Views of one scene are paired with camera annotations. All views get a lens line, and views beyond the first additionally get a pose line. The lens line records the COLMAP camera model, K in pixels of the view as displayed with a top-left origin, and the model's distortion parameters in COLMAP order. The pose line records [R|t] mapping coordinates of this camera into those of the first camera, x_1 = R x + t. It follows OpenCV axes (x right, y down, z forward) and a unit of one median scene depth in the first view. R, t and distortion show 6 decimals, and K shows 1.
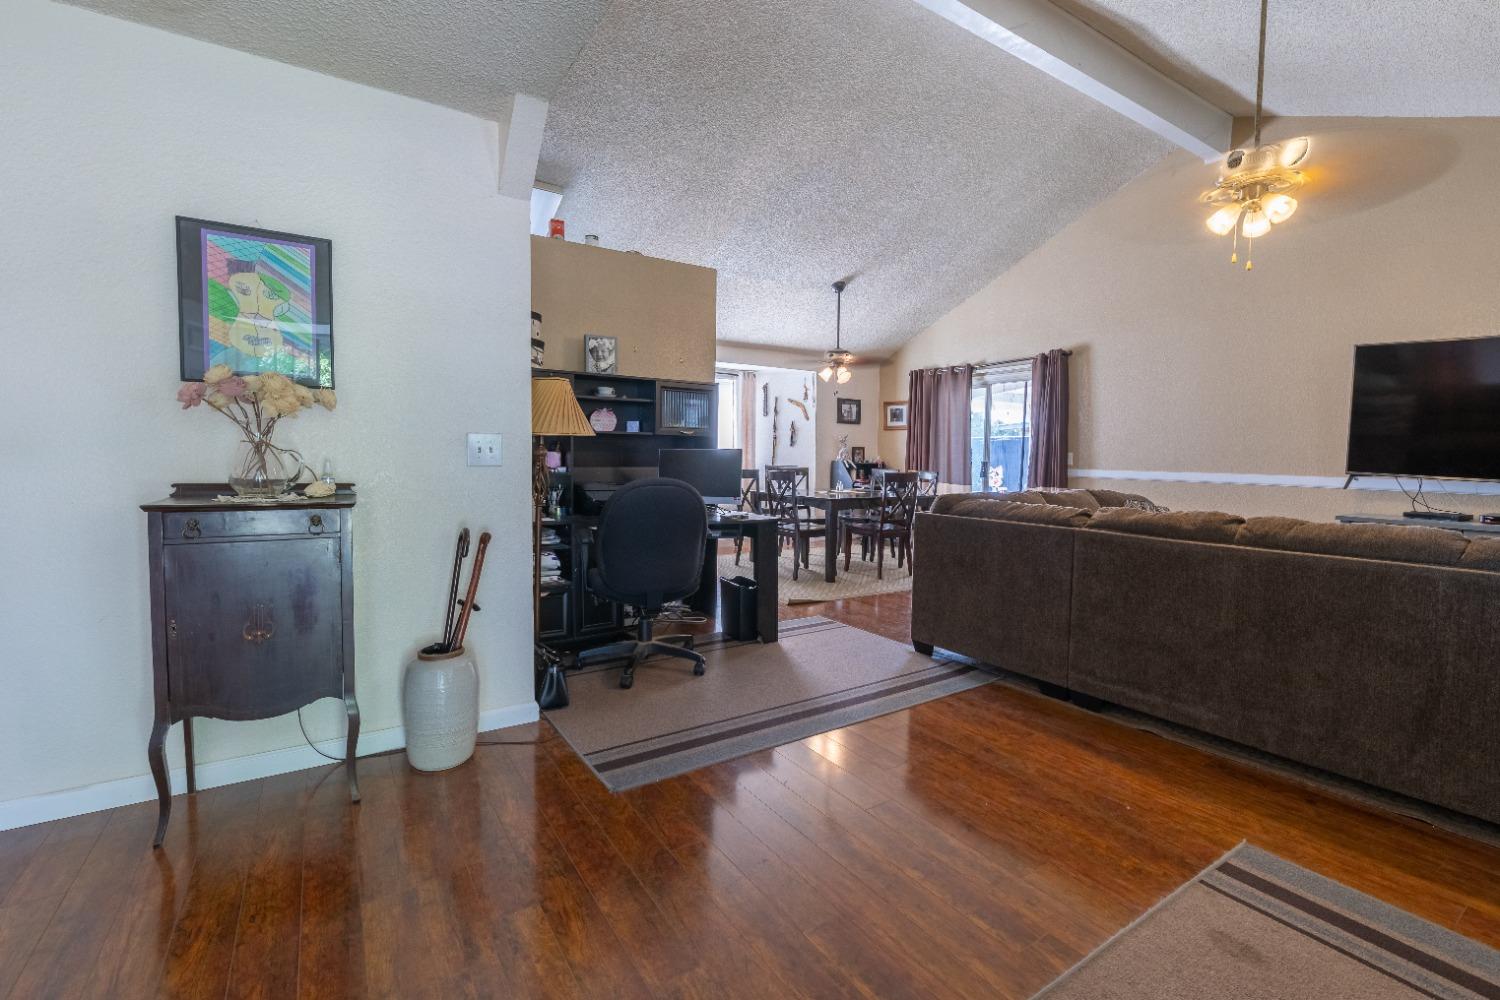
lens RADIAL K [[659.5, 0, 748.4], [0, 659.5, 497.6], [0, 0, 1]] dist [-0.000262, 0.000258]
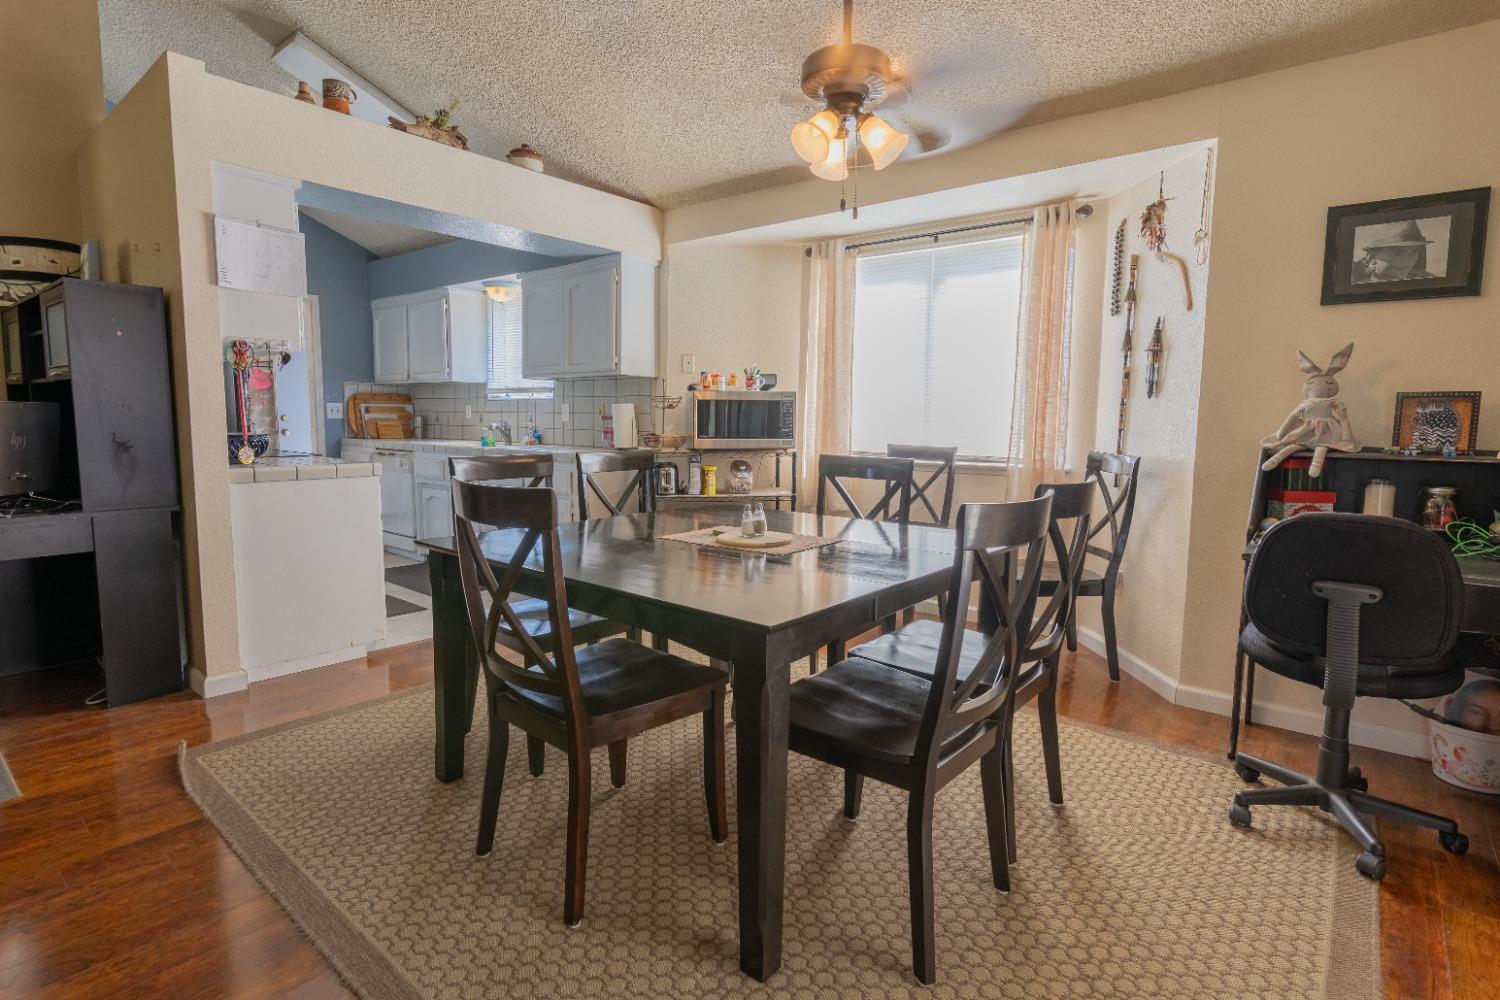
lens RADIAL K [[756.2, 0, 752.0], [0, 756.2, 493.9], [0, 0, 1]] dist [0.000240, 0.000060]
pose [[0.290819, 0.094973, -0.952053, 0.374960], [-0.067157, 0.994633, 0.078706, -0.046376], [0.954418, 0.041048, 0.295636, 0.708103]]
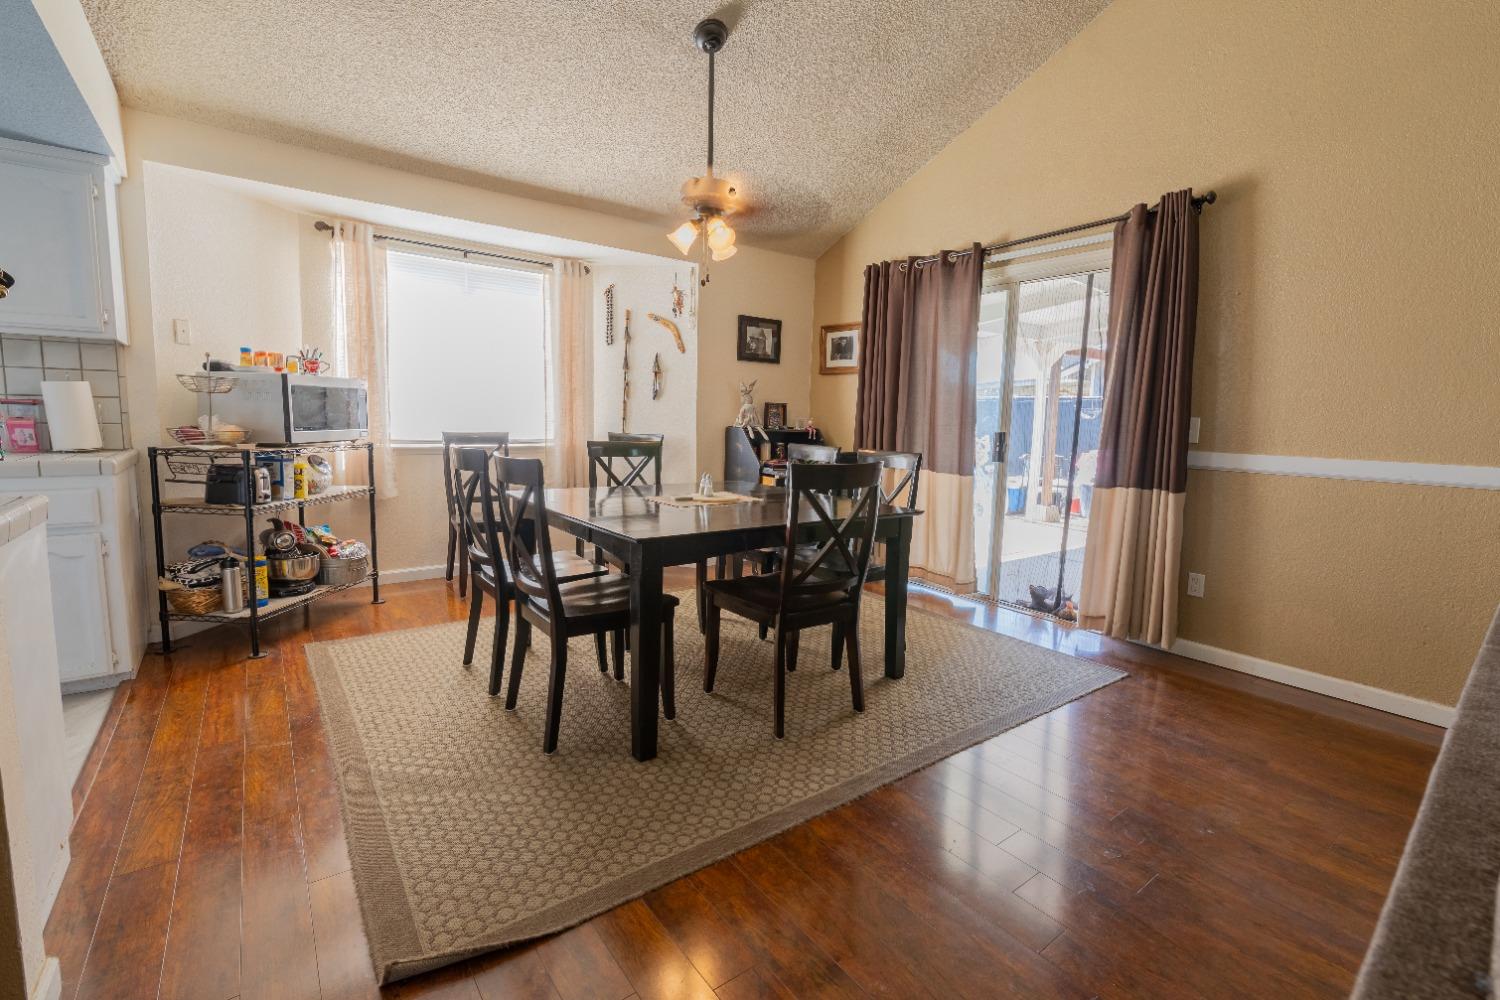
lens RADIAL K [[659.5, 0, 752.9], [0, 659.5, 497.0], [0, 0, 1]] dist [-0.000262, 0.000258]
pose [[0.997301, 0.004484, 0.073290, 0.109179], [-0.008526, 0.998454, 0.054925, -0.027097], [-0.072930, -0.055402, 0.995797, 0.438723]]
